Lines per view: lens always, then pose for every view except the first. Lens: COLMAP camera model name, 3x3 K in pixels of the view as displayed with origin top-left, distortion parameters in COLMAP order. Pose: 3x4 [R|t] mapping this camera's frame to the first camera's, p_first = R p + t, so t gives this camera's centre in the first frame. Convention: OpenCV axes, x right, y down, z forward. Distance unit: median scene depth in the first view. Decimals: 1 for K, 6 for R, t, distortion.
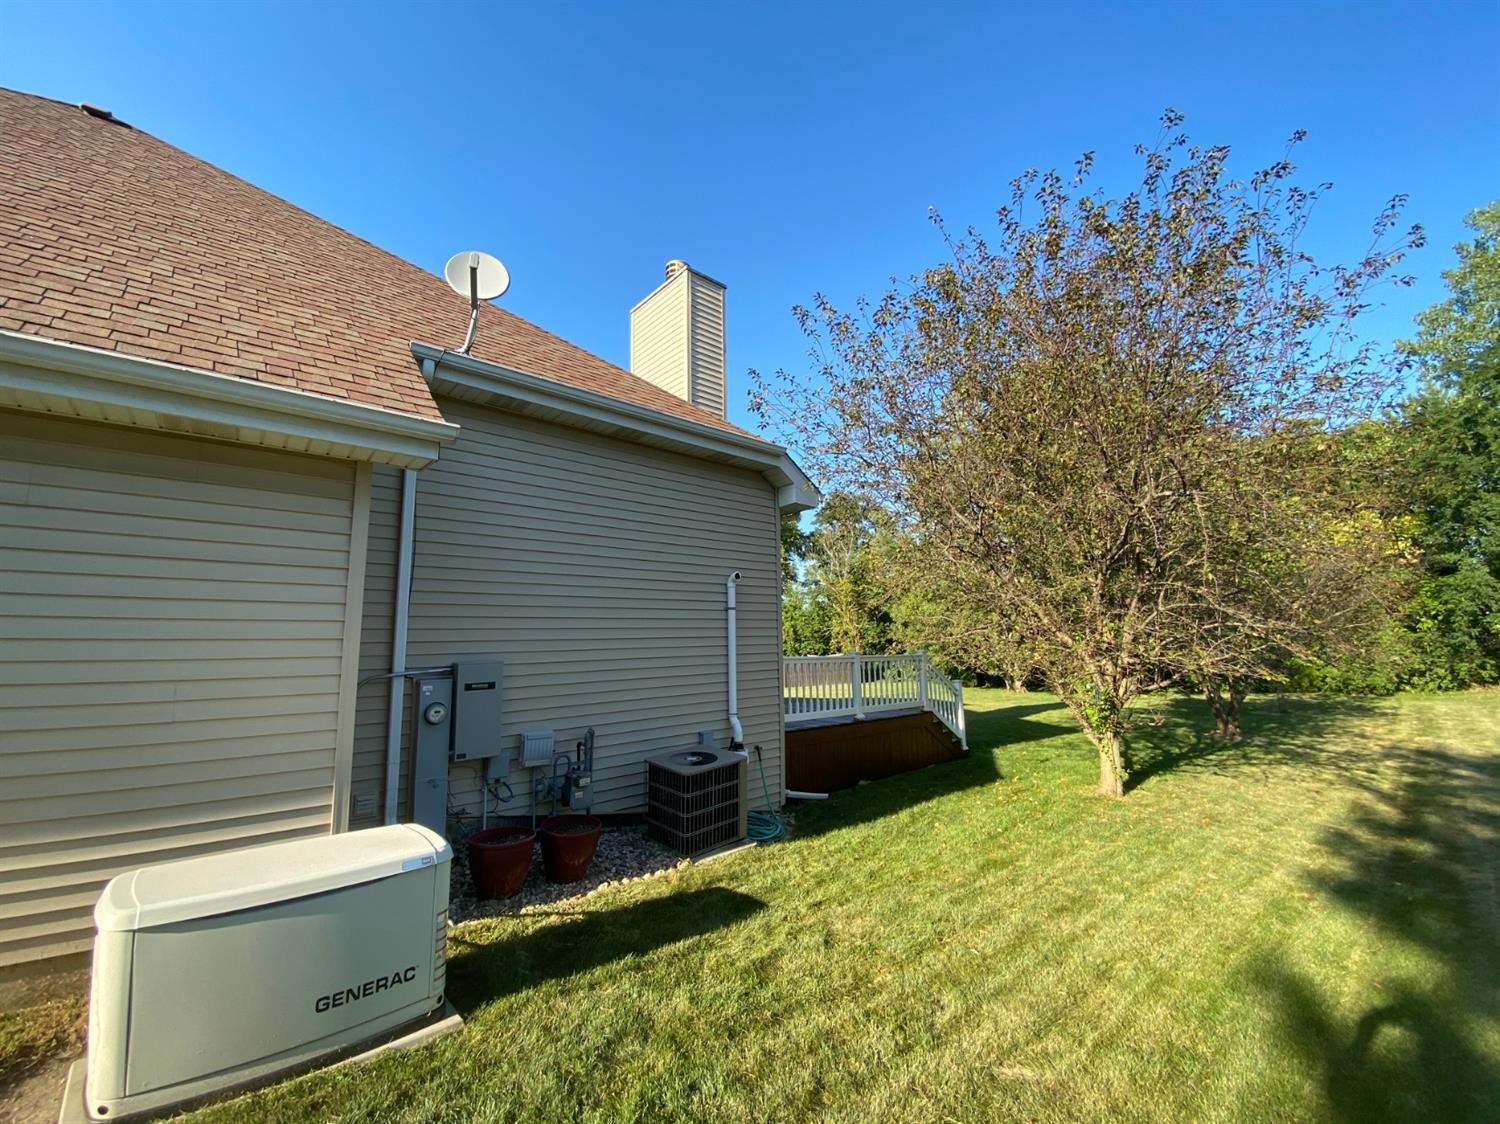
lens RADIAL K [[604.3, 0, 783.6], [0, 604.3, 544.0], [0, 0, 1]] dist [-0.047289, 0.000161]
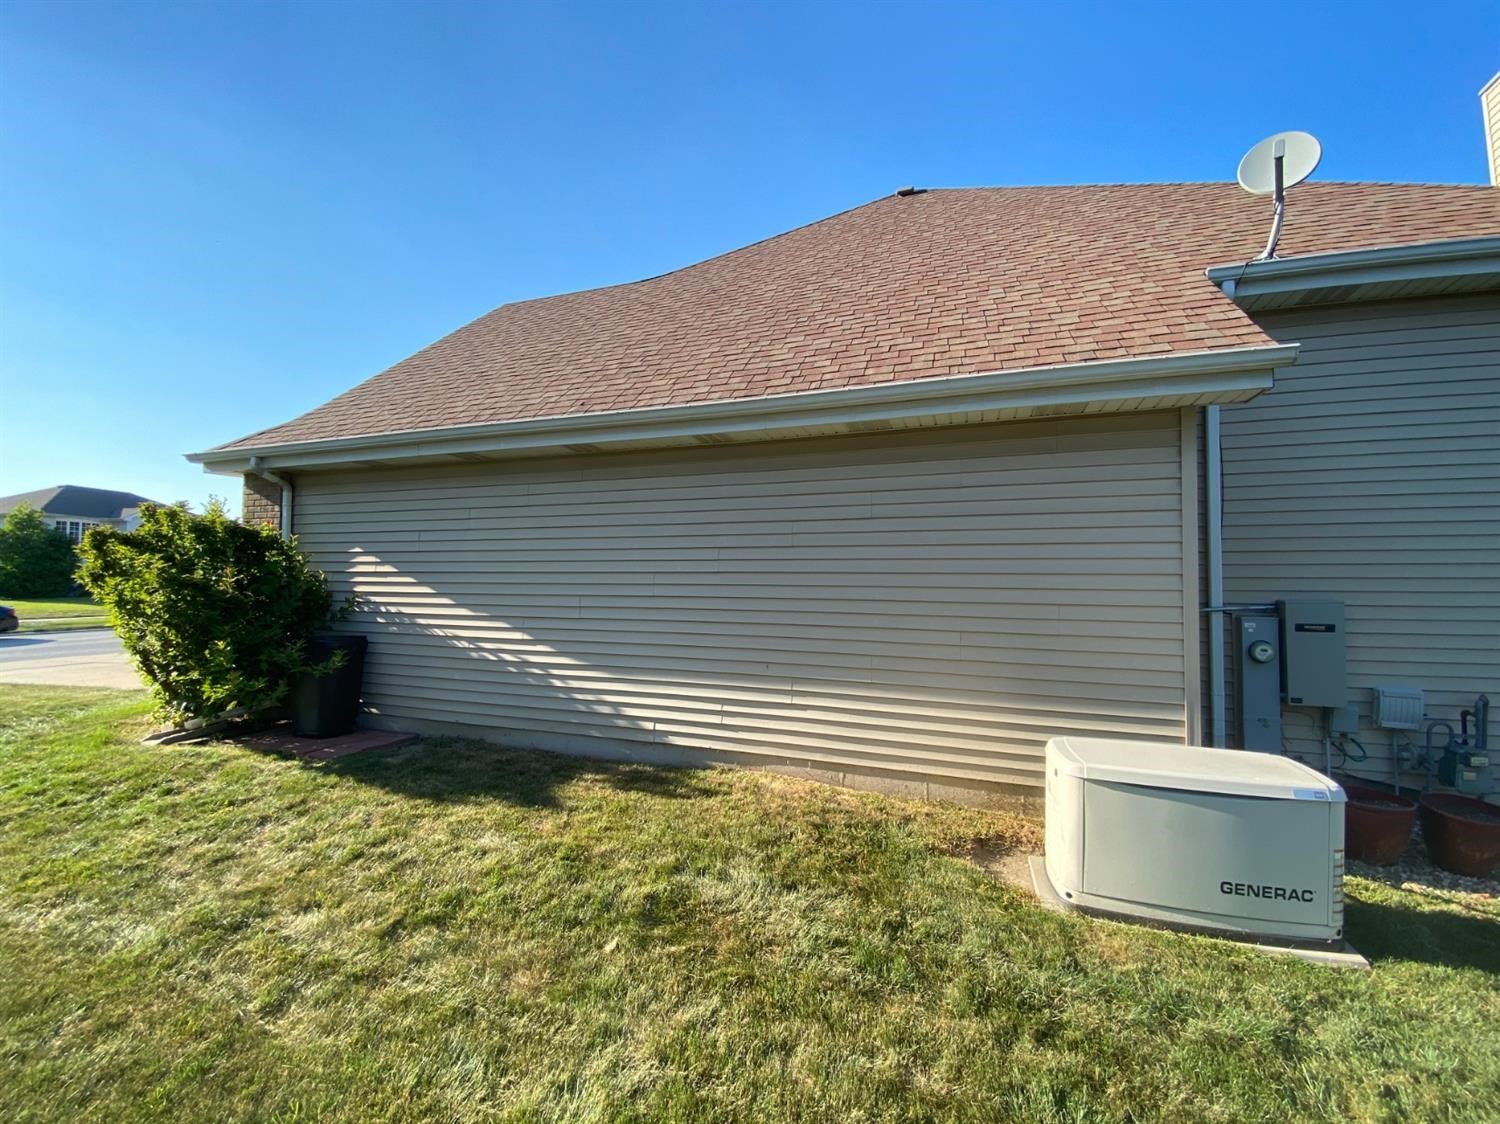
lens RADIAL K [[610.4, 0, 750.0], [0, 610.4, 562.0], [0, 0, 1]] dist [0.006736, -0.016148]
pose [[0.427012, 0.003821, -0.904238, -0.068895], [0.123169, 0.990425, 0.062350, -0.031613], [0.895818, -0.137998, 0.422452, -0.199584]]
